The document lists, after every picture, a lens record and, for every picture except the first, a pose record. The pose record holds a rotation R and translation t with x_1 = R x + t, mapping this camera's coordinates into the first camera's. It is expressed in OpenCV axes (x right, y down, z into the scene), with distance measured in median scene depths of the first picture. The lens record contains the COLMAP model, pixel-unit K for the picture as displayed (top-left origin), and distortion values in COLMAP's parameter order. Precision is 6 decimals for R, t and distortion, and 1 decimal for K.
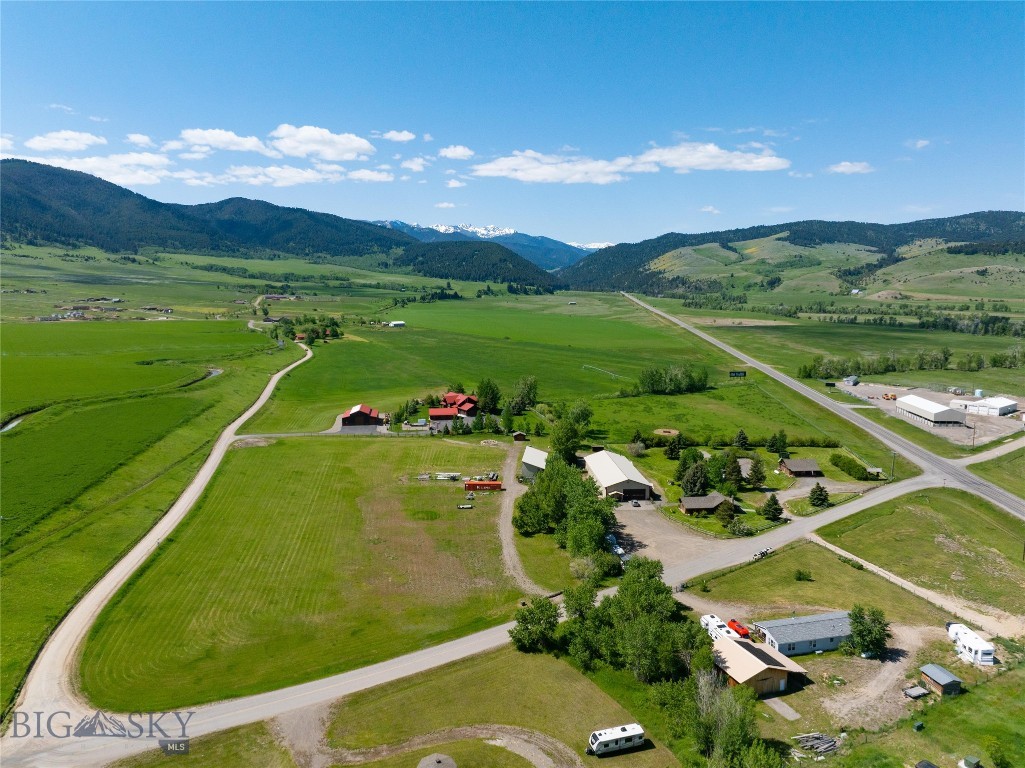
lens RADIAL K [[719.0, 0, 516.0], [0, 719.0, 398.4], [0, 0, 1]] dist [-0.046242, 0.013233]
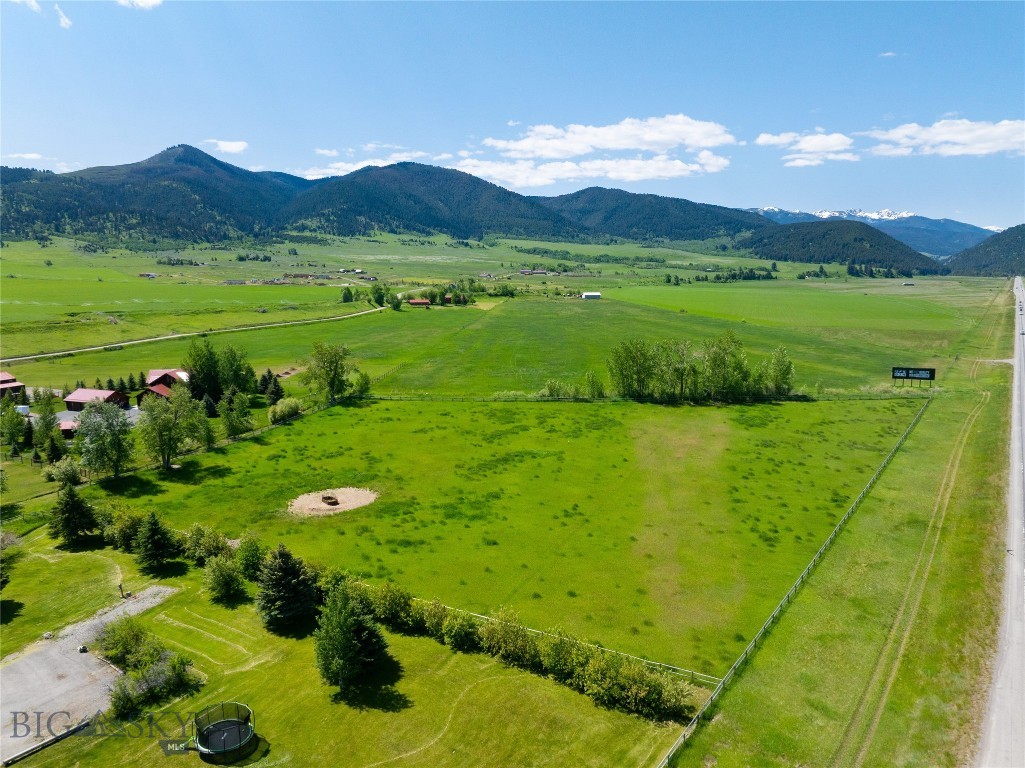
lens RADIAL K [[719.0, 0, 515.8], [0, 719.0, 382.0], [0, 0, 1]] dist [-0.046242, 0.013233]
pose [[0.873170, 0.068429, -0.482589, 0.058539], [-0.073316, 0.997270, 0.008754, -0.002748], [0.481870, 0.027738, 0.875803, 0.093826]]
